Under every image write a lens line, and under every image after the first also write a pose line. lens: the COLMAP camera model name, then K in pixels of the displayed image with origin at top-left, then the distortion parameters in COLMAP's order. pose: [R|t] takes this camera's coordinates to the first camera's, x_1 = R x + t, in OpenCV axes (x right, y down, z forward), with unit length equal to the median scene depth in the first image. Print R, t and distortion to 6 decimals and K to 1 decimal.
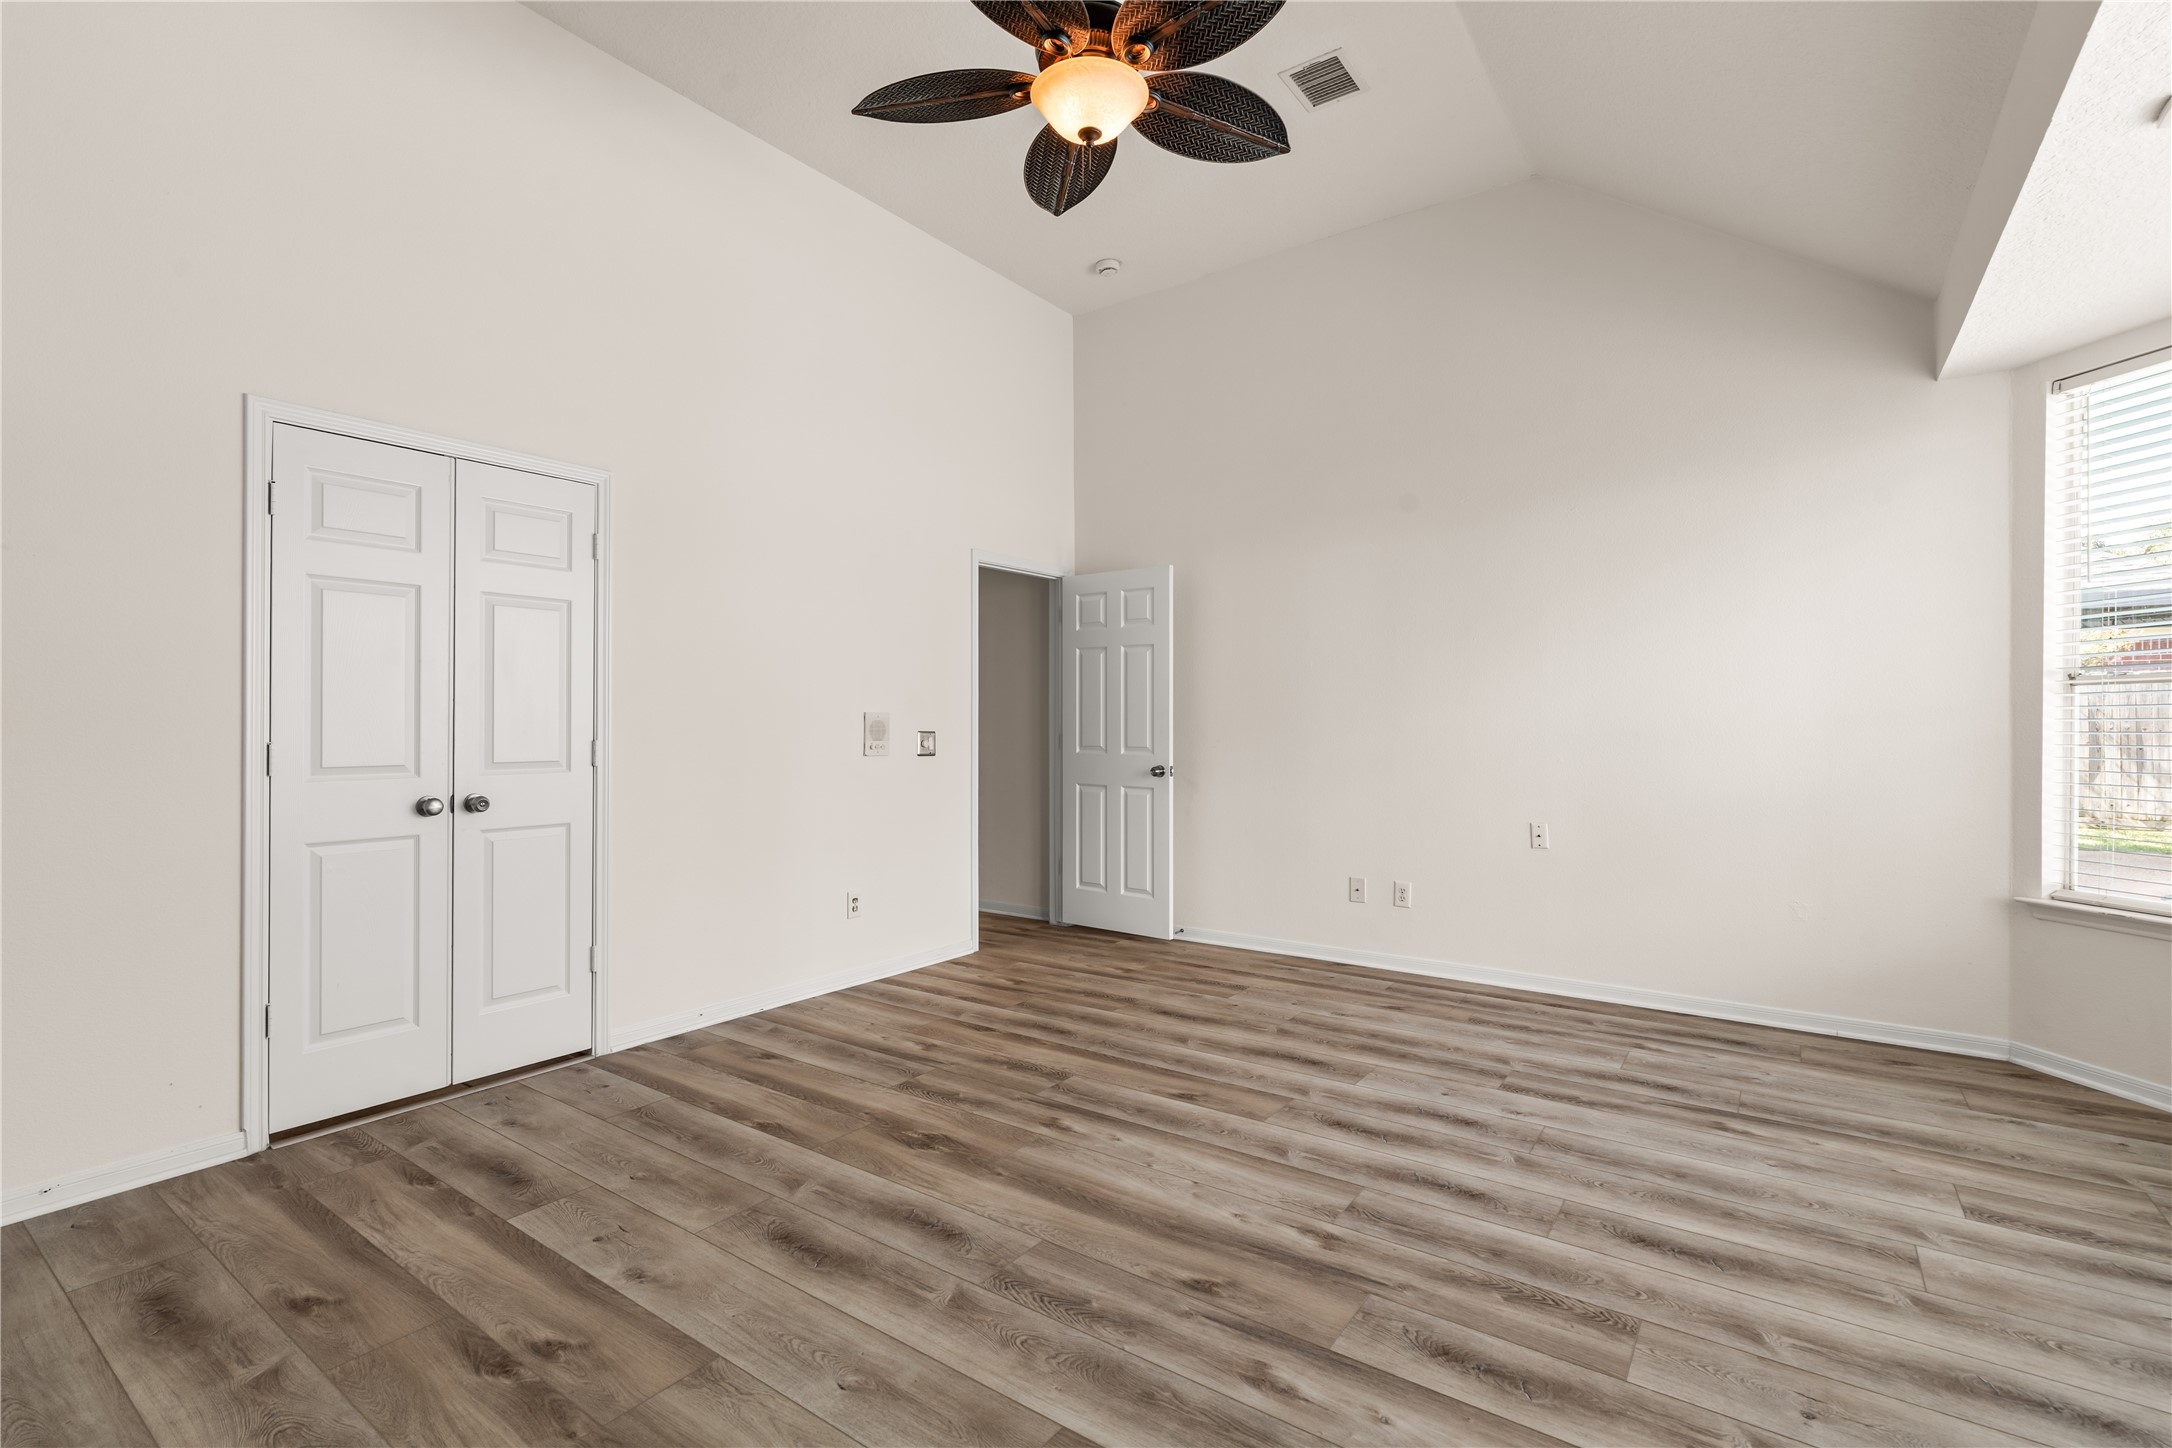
lens RADIAL K [[976.6, 0, 1084.8], [0, 976.6, 730.6], [0, 0, 1]] dist [-0.007196, 0.001995]
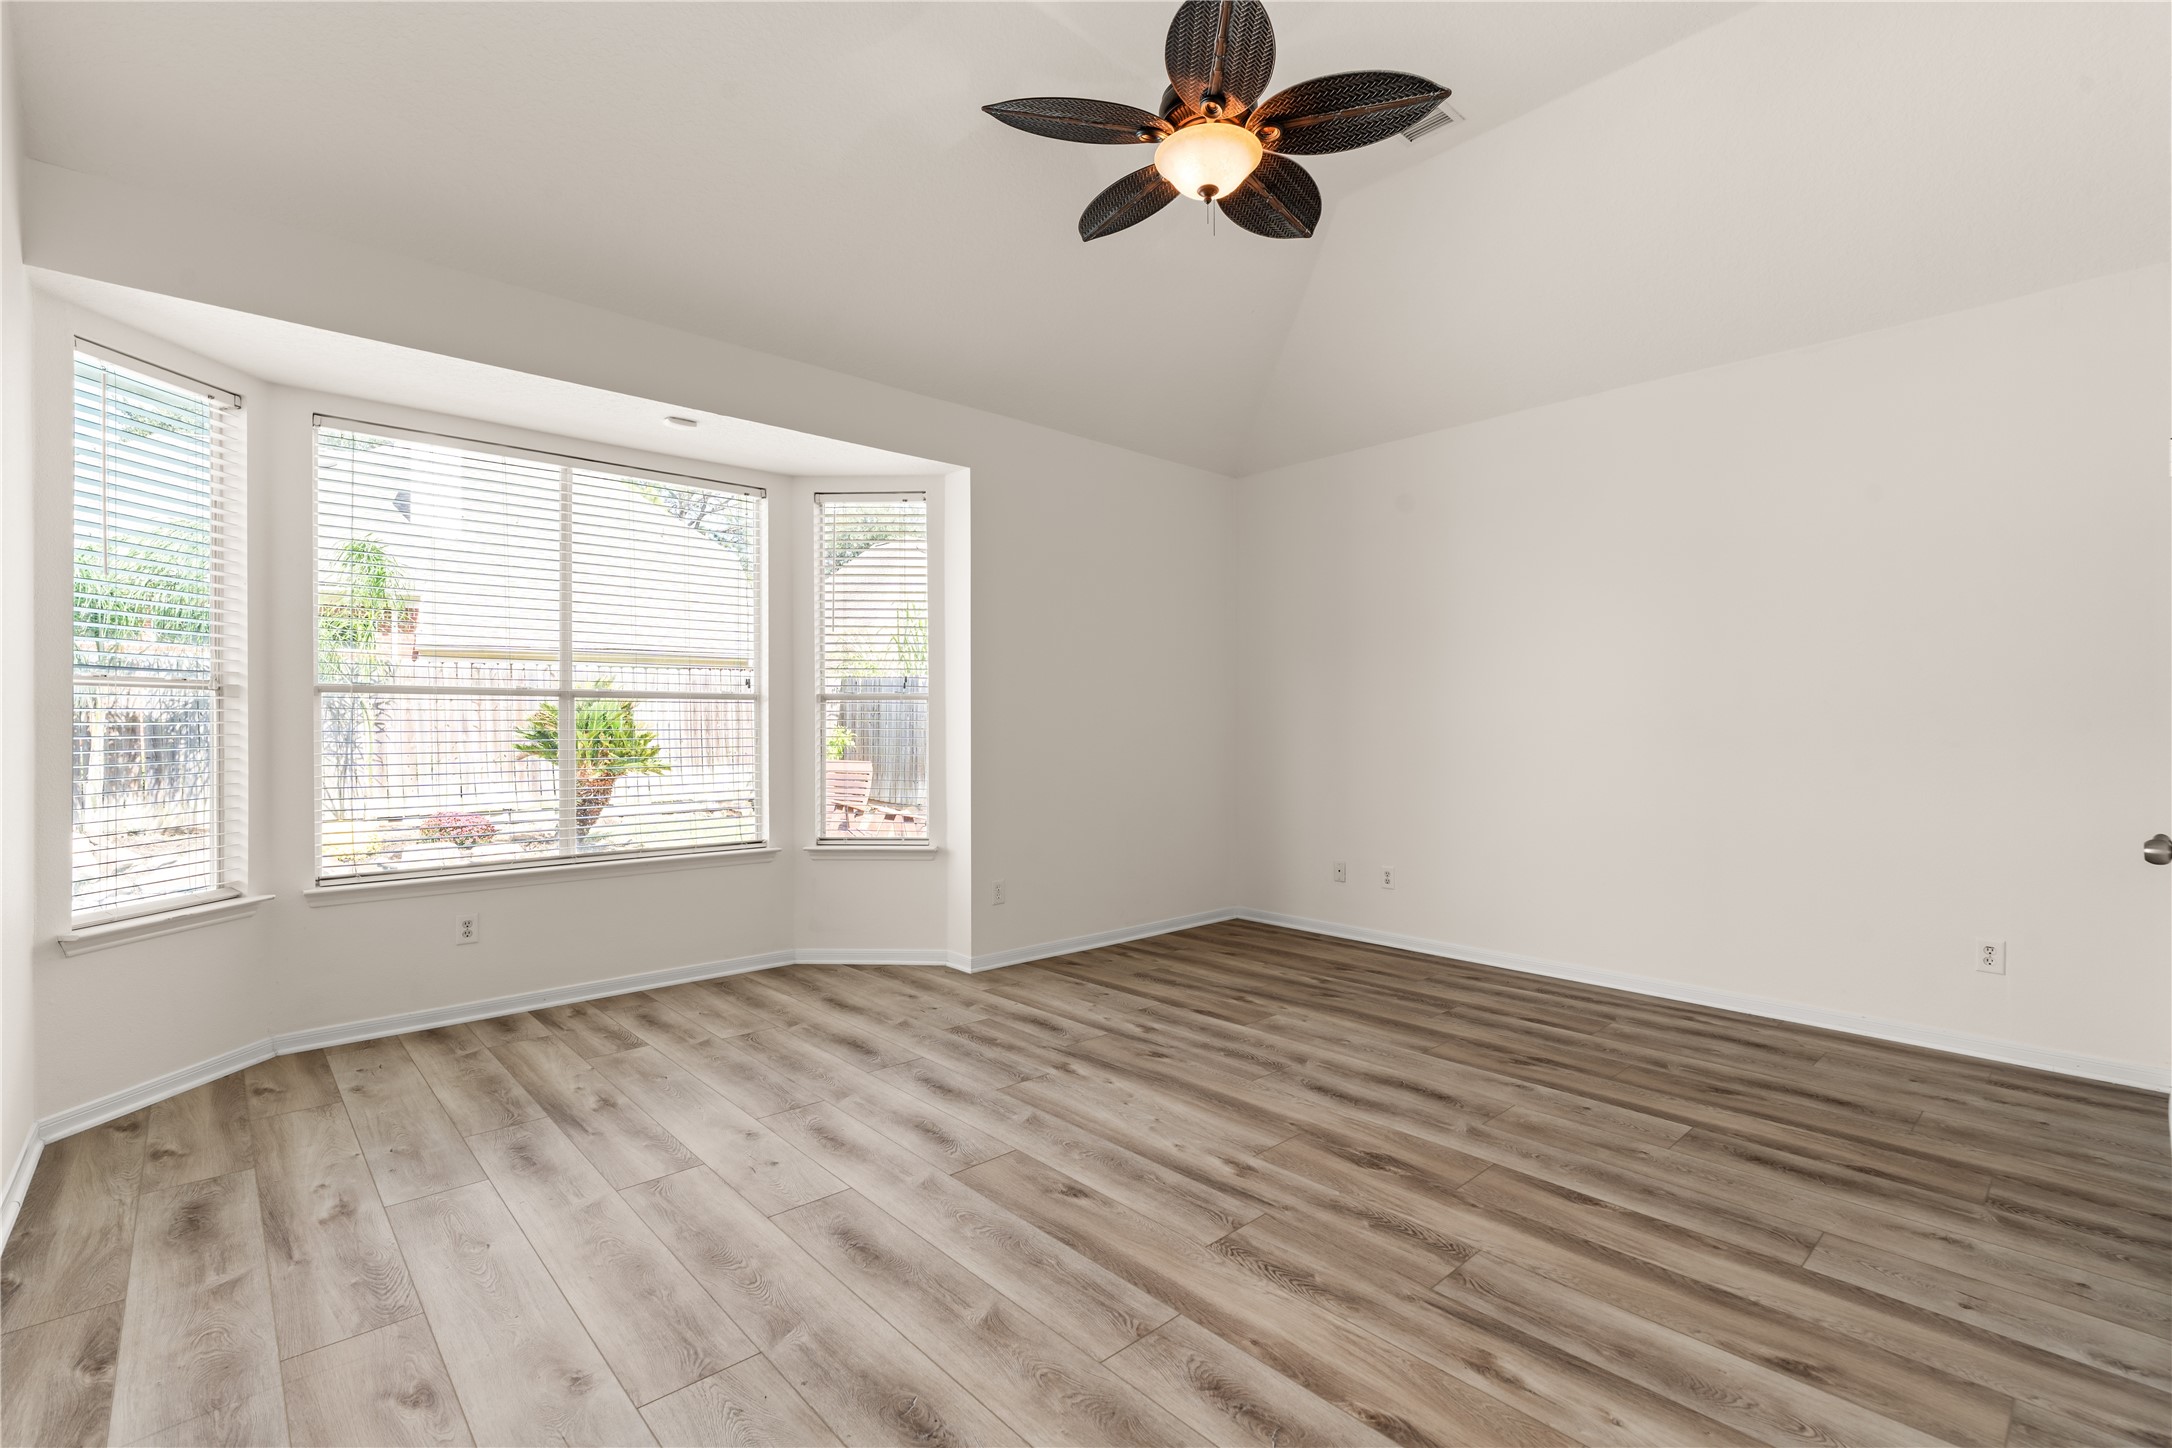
lens RADIAL K [[976.6, 0, 1084.8], [0, 976.6, 730.6], [0, 0, 1]] dist [-0.007196, 0.001995]
pose [[-0.978957, 0.000296, 0.204068, -0.075502], [0.002768, 0.999926, 0.011827, -0.013823], [-0.204049, 0.012143, -0.978885, 1.953294]]
